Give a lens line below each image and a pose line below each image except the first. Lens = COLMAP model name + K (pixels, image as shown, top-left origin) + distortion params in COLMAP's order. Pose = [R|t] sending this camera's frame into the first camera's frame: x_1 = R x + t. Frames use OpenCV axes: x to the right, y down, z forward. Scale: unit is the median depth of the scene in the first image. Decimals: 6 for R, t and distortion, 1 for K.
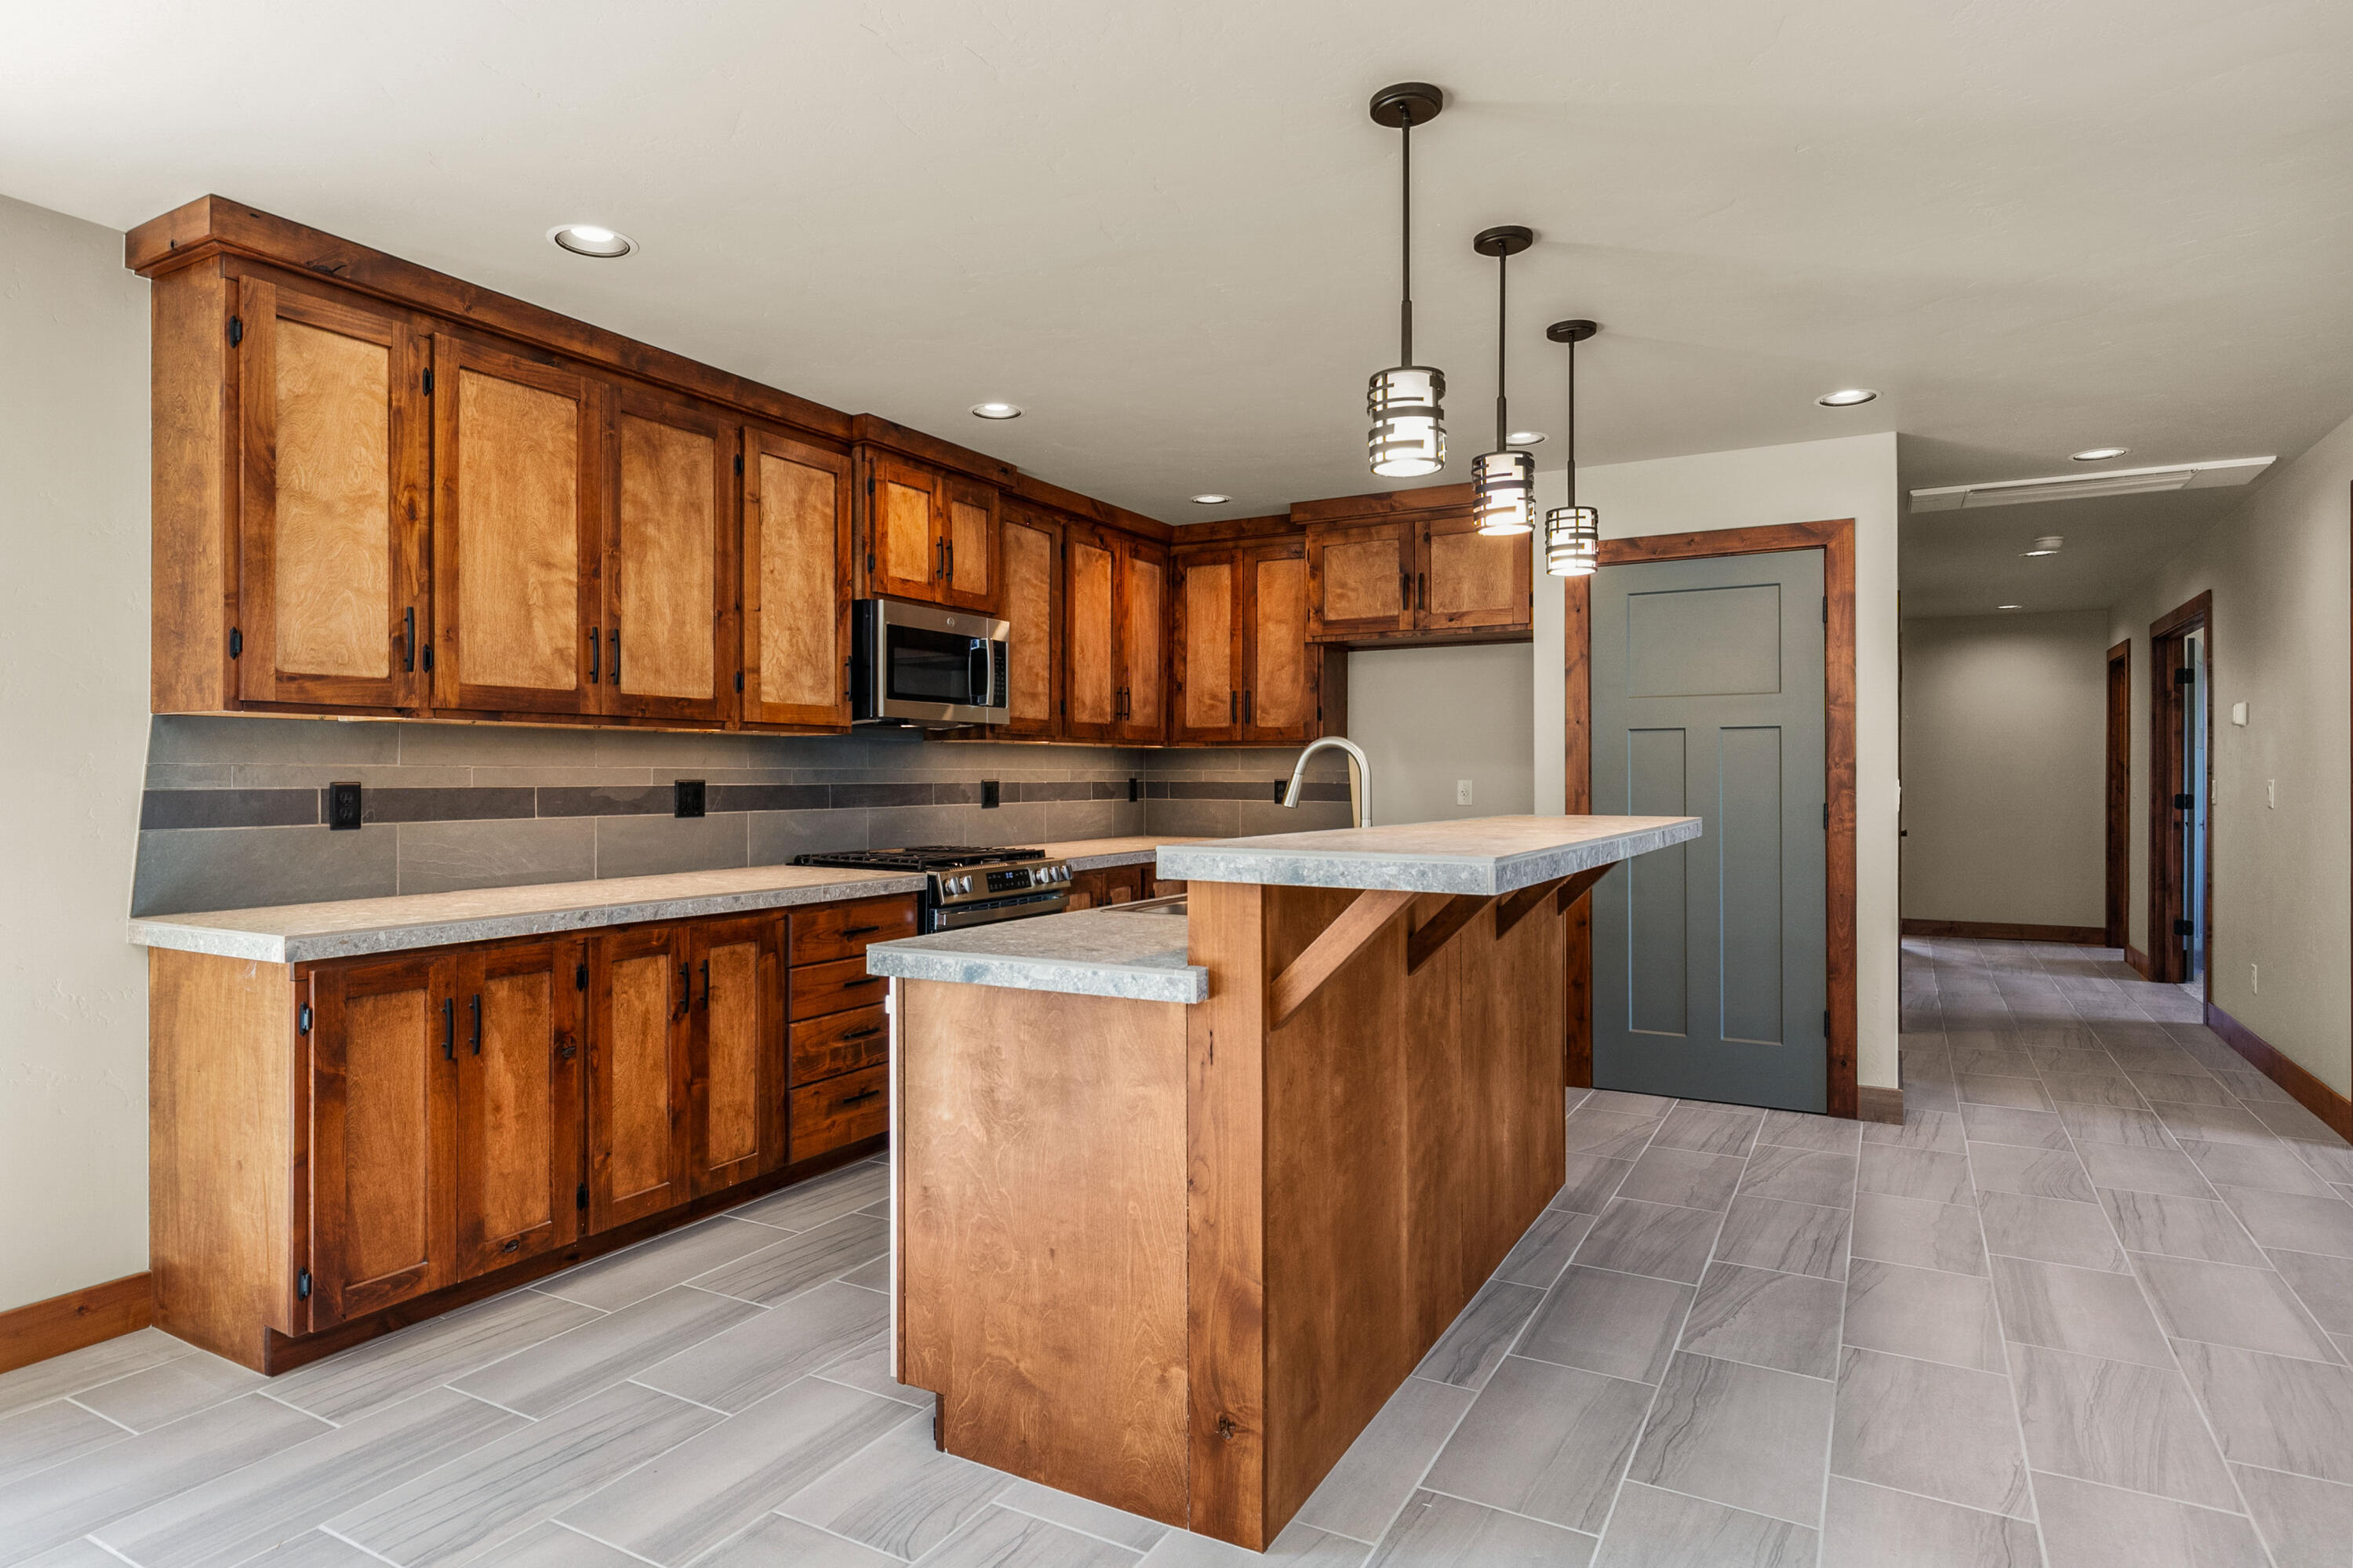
lens RADIAL K [[1348.9, 0, 1080.0], [0, 1348.9, 766.4], [0, 0, 1]] dist [0.005261, -0.000249]
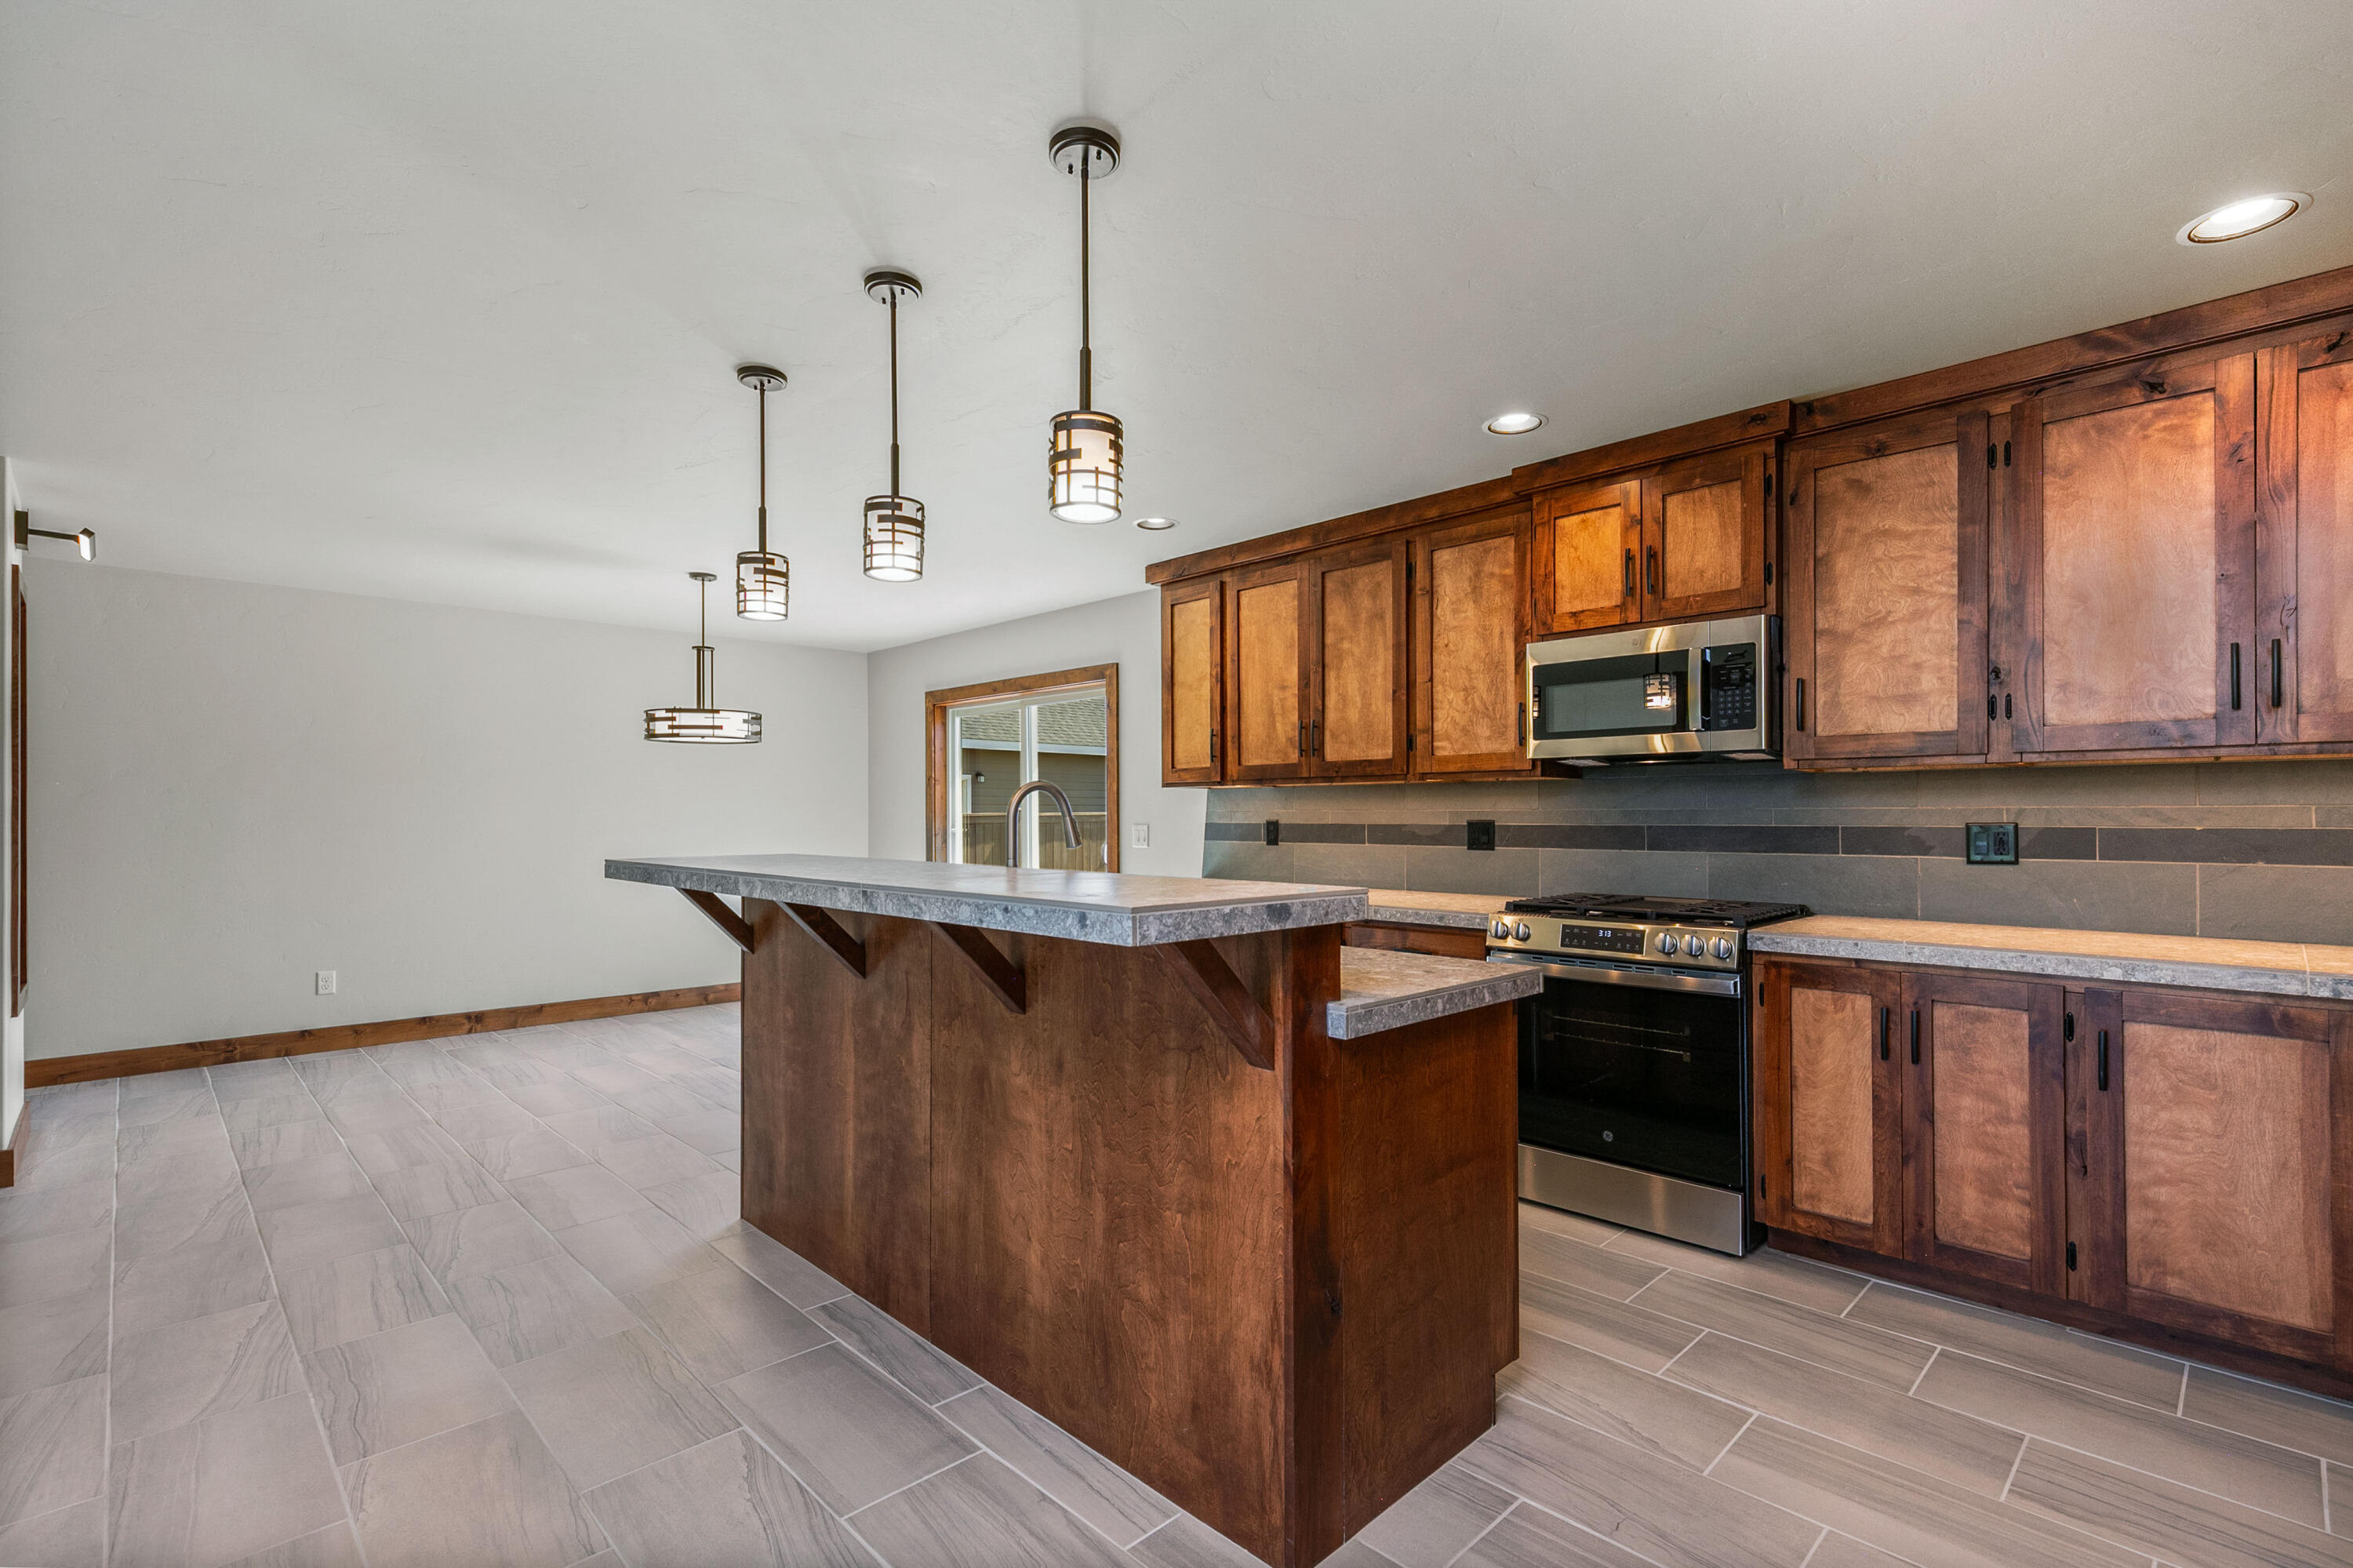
lens RADIAL K [[1078.3, 0, 1197.3], [0, 1078.3, 807.5], [0, 0, 1]] dist [0.008104, -0.000200]
pose [[-0.246557, -0.006453, -0.969107, 0.844537], [0.008002, 0.999930, -0.008694, 0.006056], [0.969095, -0.009898, -0.246489, 1.151834]]
